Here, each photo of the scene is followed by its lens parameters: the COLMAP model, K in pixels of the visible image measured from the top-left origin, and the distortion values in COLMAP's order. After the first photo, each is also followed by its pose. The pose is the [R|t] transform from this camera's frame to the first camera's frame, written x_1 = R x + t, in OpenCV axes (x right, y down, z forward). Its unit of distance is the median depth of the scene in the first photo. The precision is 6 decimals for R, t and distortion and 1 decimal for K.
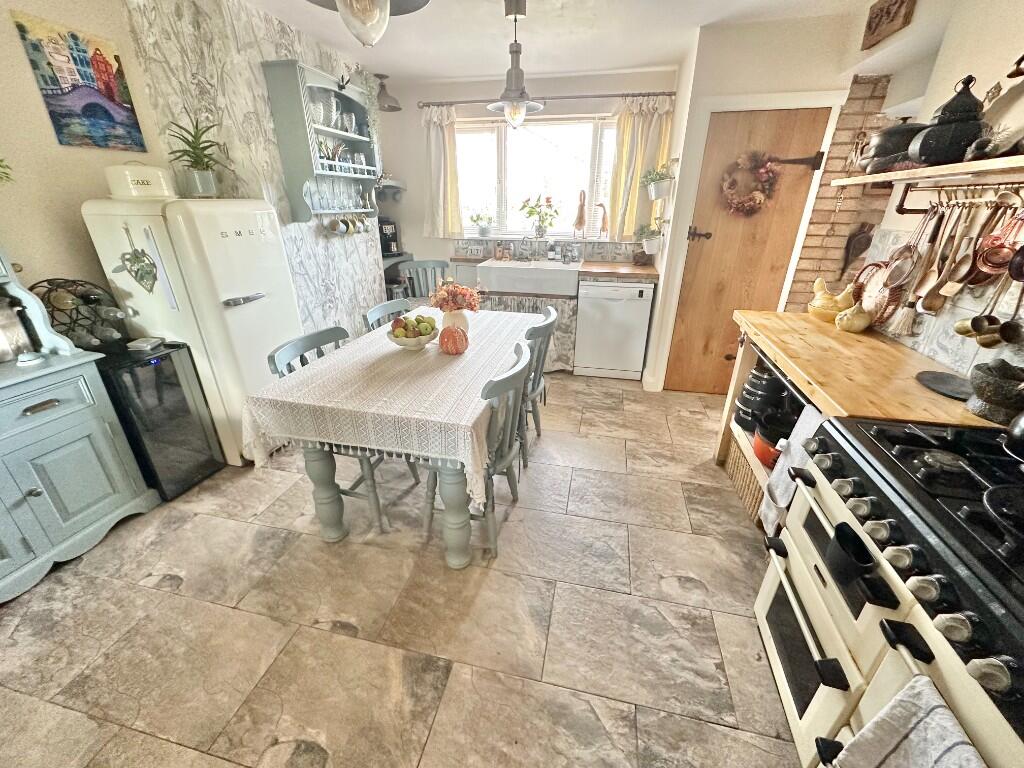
lens RADIAL K [[408.1, 0, 513.0], [0, 408.1, 382.7], [0, 0, 1]] dist [-0.003316, 0.000033]
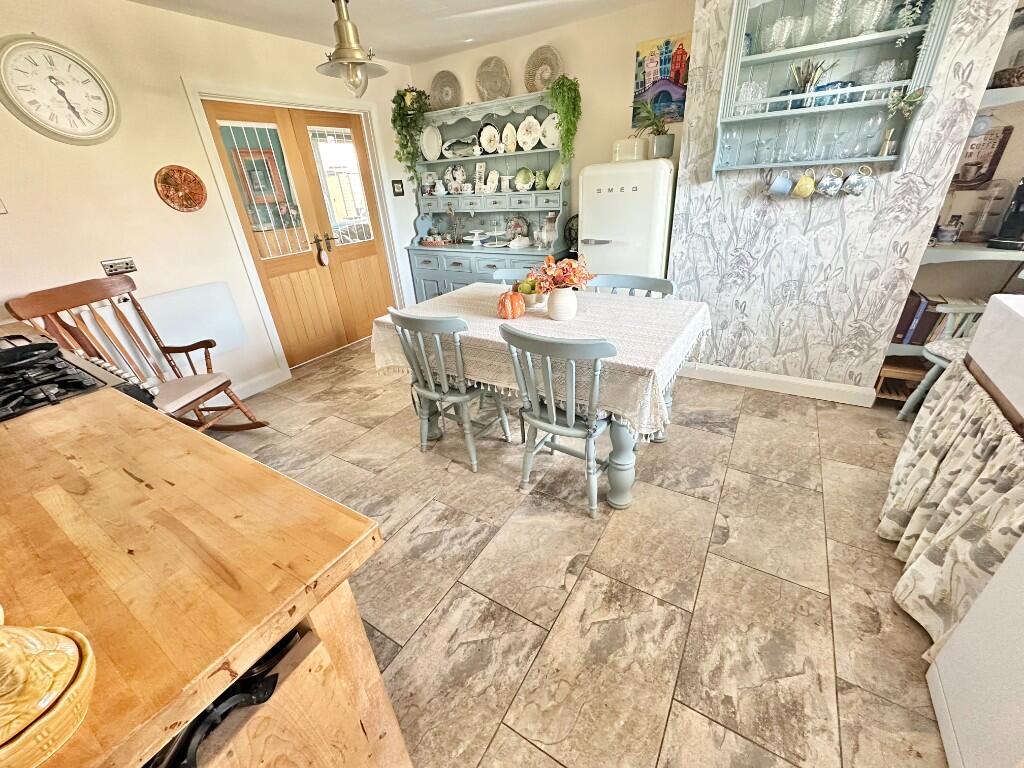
lens RADIAL K [[408.1, 0, 513.0], [0, 408.1, 382.7], [0, 0, 1]] dist [-0.003316, 0.000033]
pose [[-0.325552, 0.435757, -0.839126, 0.749912], [-0.330039, 0.779282, 0.532724, -0.468987], [0.886053, 0.450373, -0.109880, 1.123971]]
